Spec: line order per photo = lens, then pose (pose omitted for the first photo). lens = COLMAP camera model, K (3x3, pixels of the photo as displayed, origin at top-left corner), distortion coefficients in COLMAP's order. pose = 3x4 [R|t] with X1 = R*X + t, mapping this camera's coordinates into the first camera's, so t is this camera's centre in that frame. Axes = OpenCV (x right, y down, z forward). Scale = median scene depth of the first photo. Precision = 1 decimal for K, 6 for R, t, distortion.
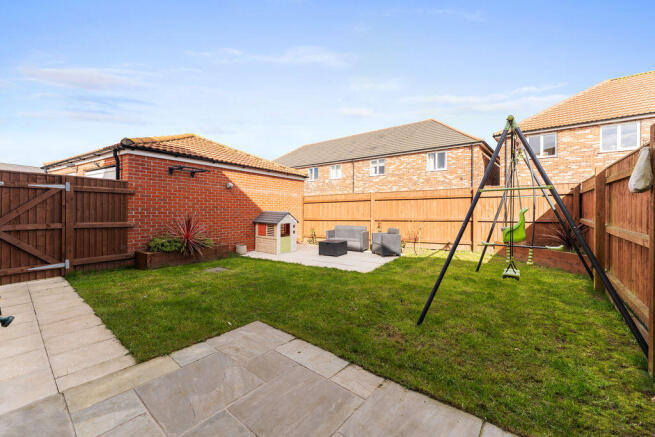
lens RADIAL K [[265.3, 0, 328.8], [0, 265.3, 210.5], [0, 0, 1]] dist [-0.001138, -0.000152]
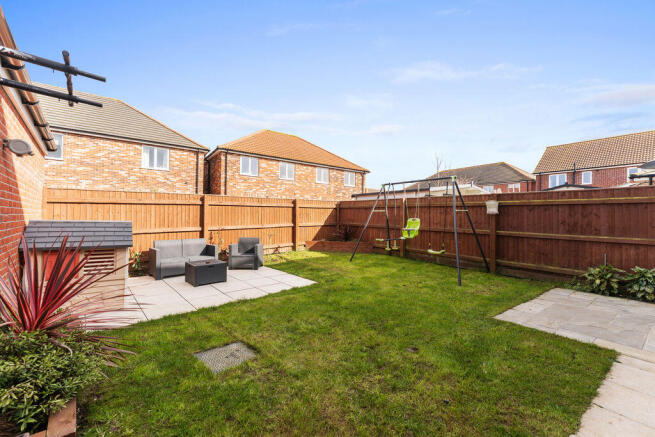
lens RADIAL K [[265.3, 0, 328.8], [0, 265.3, 210.5], [0, 0, 1]] dist [-0.001138, -0.000152]
pose [[0.256741, 0.021578, 0.966239, -0.540847], [-0.007637, 0.999765, -0.020298, -0.009021], [-0.966450, -0.002167, 0.256845, 0.476763]]
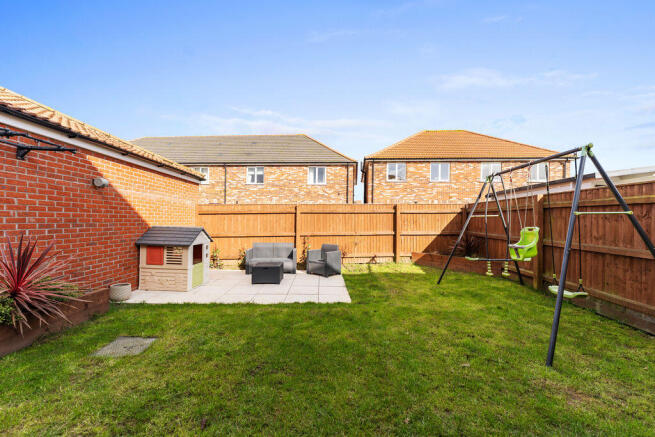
lens RADIAL K [[260.3, 0, 329.6], [0, 260.3, 220.1], [0, 0, 1]] dist [-0.000218, -0.000097]
pose [[0.828283, 0.007076, 0.560265, -0.250544], [-0.006248, 0.999975, -0.003392, -0.013813], [-0.560275, -0.000691, 0.828306, 0.240102]]
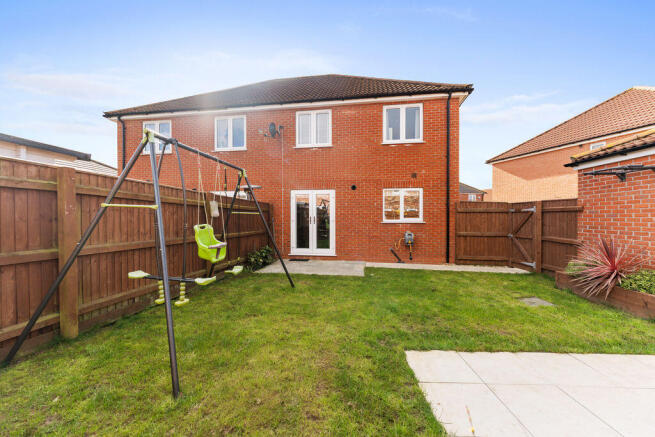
lens RADIAL K [[260.3, 0, 329.6], [0, 260.3, 220.1], [0, 0, 1]] dist [-0.000218, -0.000097]
pose [[-0.853205, -0.005230, -0.521550, 0.381164], [-0.007493, 0.999969, 0.002229, -0.015445], [0.521522, 0.005810, -0.853218, 0.930666]]
